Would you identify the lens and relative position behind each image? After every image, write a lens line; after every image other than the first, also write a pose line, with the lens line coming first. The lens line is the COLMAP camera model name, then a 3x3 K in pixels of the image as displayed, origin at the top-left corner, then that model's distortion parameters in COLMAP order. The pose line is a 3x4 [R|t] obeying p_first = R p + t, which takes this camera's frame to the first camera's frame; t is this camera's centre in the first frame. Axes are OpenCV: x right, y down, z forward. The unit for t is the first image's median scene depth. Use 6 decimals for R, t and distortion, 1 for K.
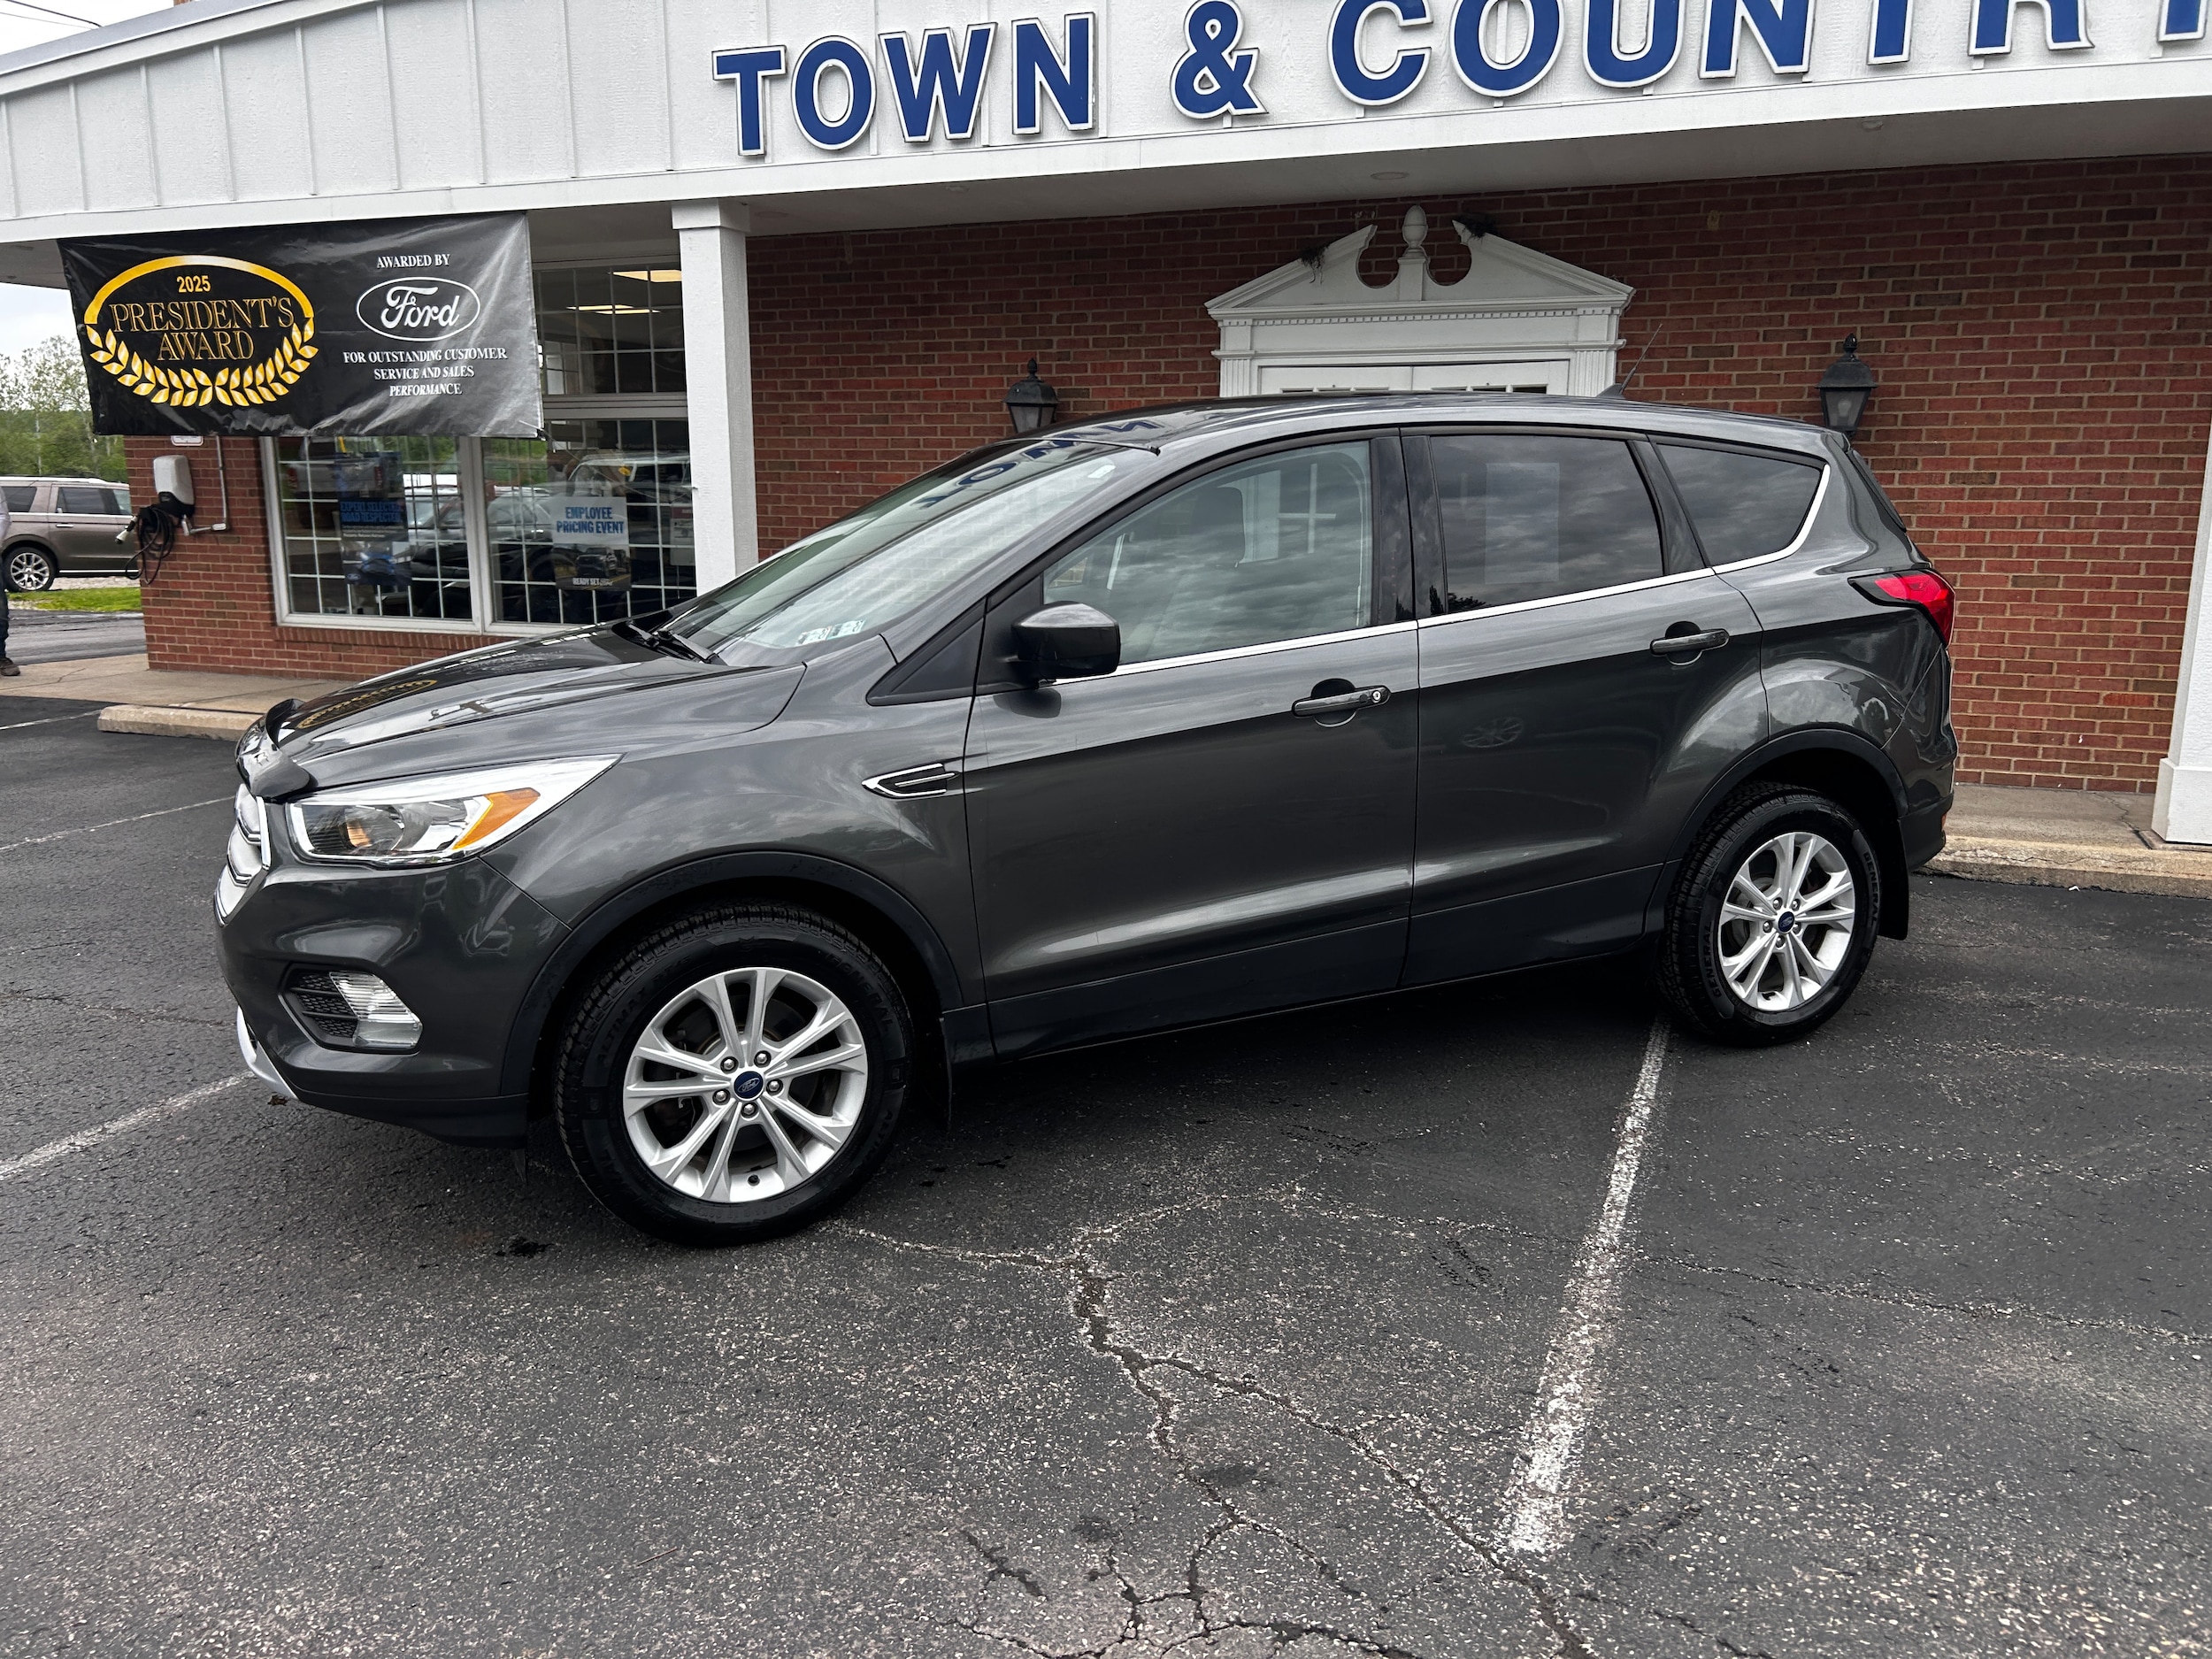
lens RADIAL K [[1666.9, 0, 1097.1], [0, 1666.9, 826.1], [0, 0, 1]] dist [0.049952, -0.054614]
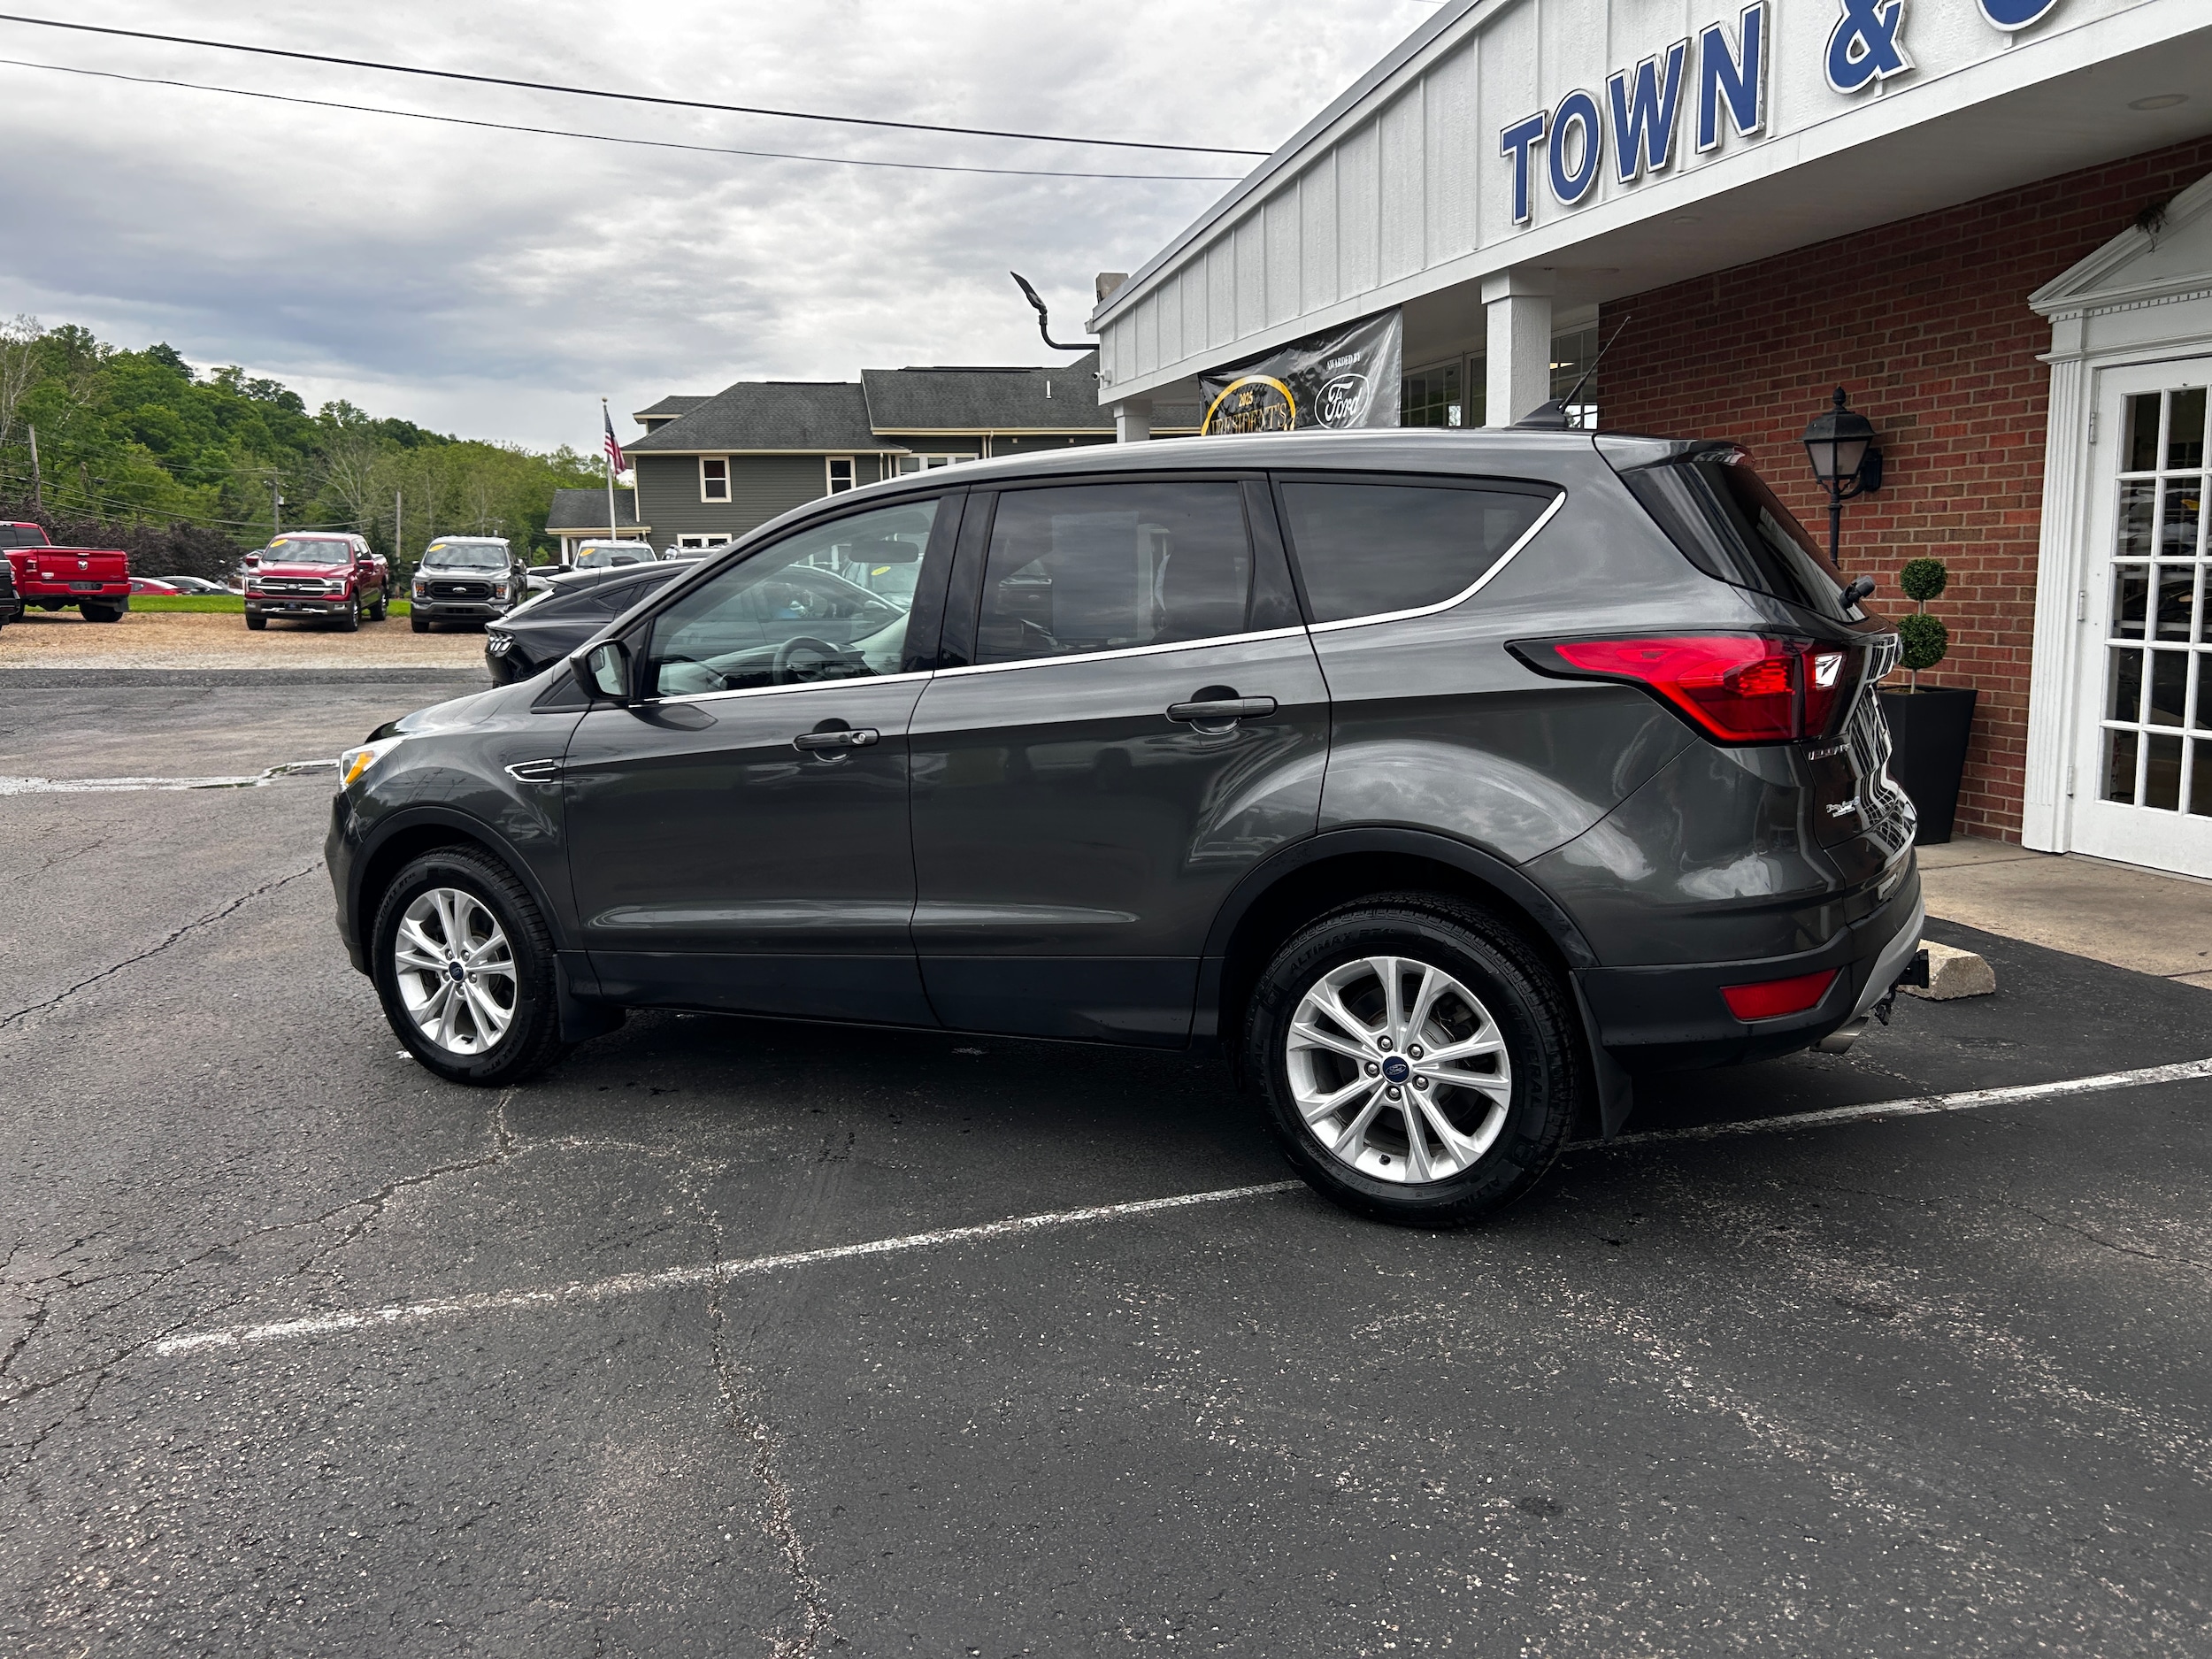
lens RADIAL K [[1666.9, 0, 1091.3], [0, 1666.9, 822.7], [0, 0, 1]] dist [0.049952, -0.054614]
pose [[0.614345, 0.101639, -0.782464, 0.522916], [-0.131985, 0.990934, 0.025092, -0.033569], [0.777920, 0.087858, 0.622190, 0.217794]]
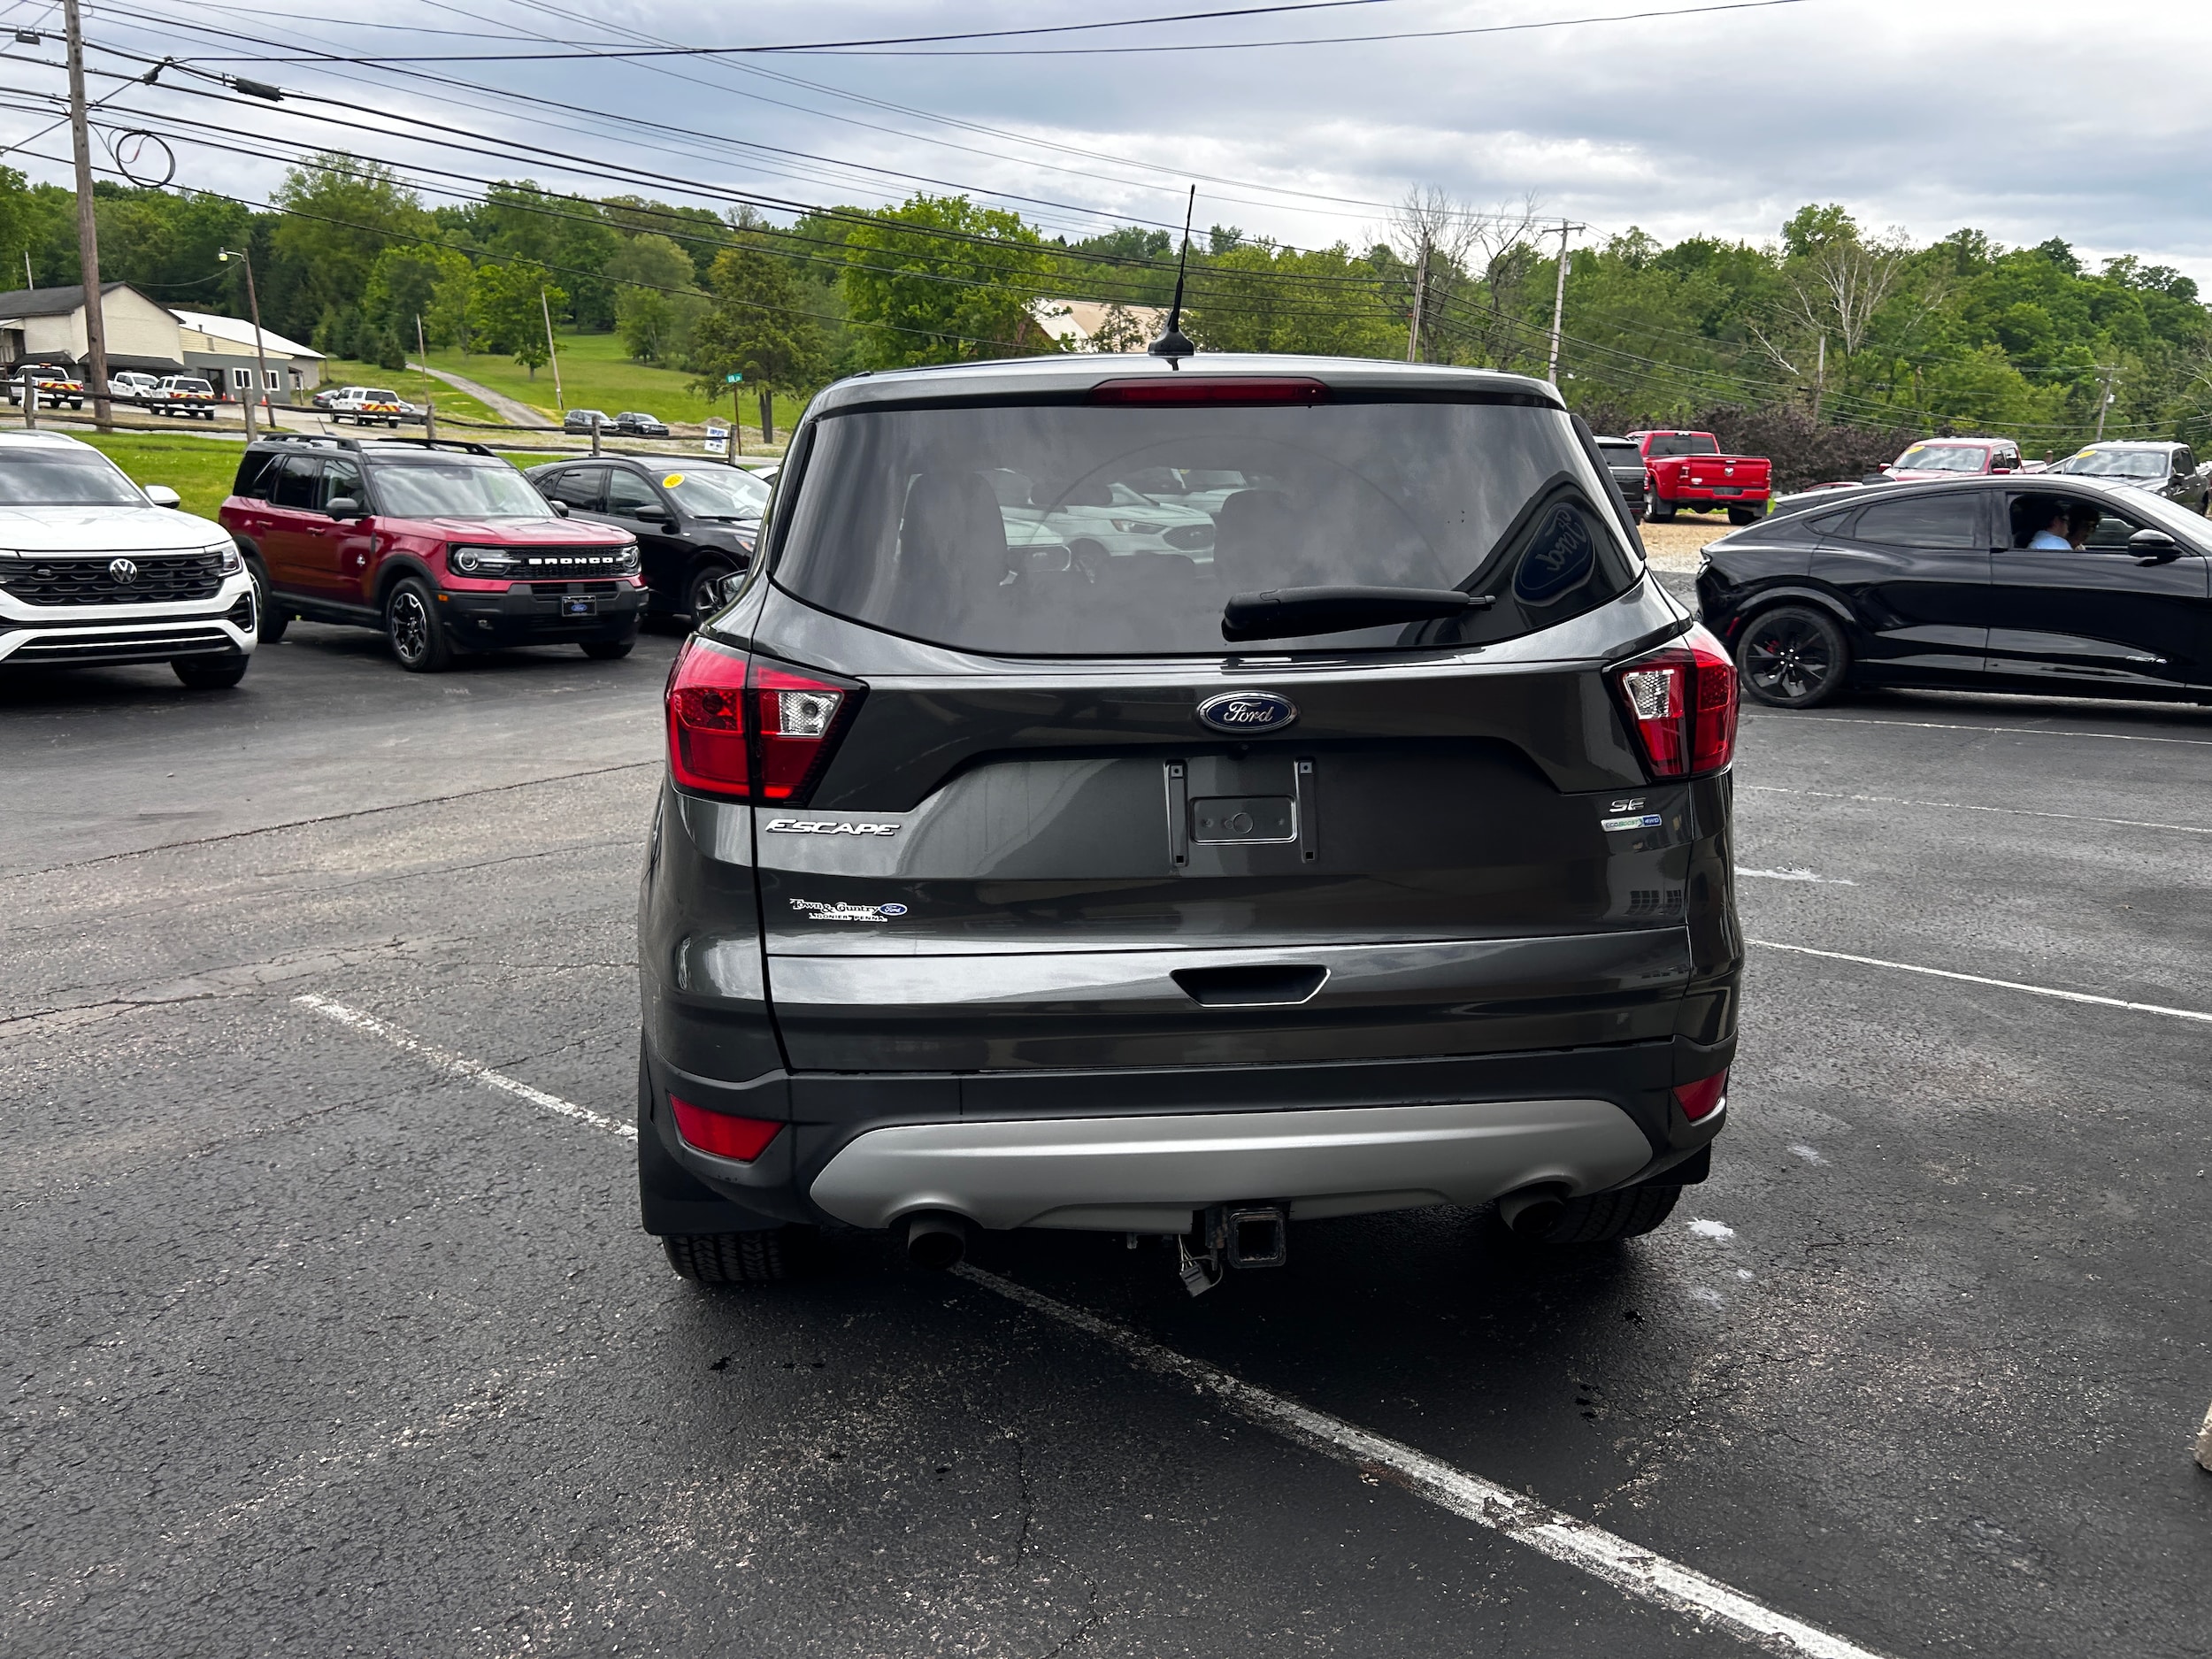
lens RADIAL K [[1666.9, 0, 1095.5], [0, 1666.9, 828.1], [0, 0, 1]] dist [0.049952, -0.054614]
pose [[-0.328276, 0.182605, -0.926763, 0.563620], [-0.187728, 0.948952, 0.253474, -0.149406], [0.925739, 0.257189, -0.277238, 0.750424]]
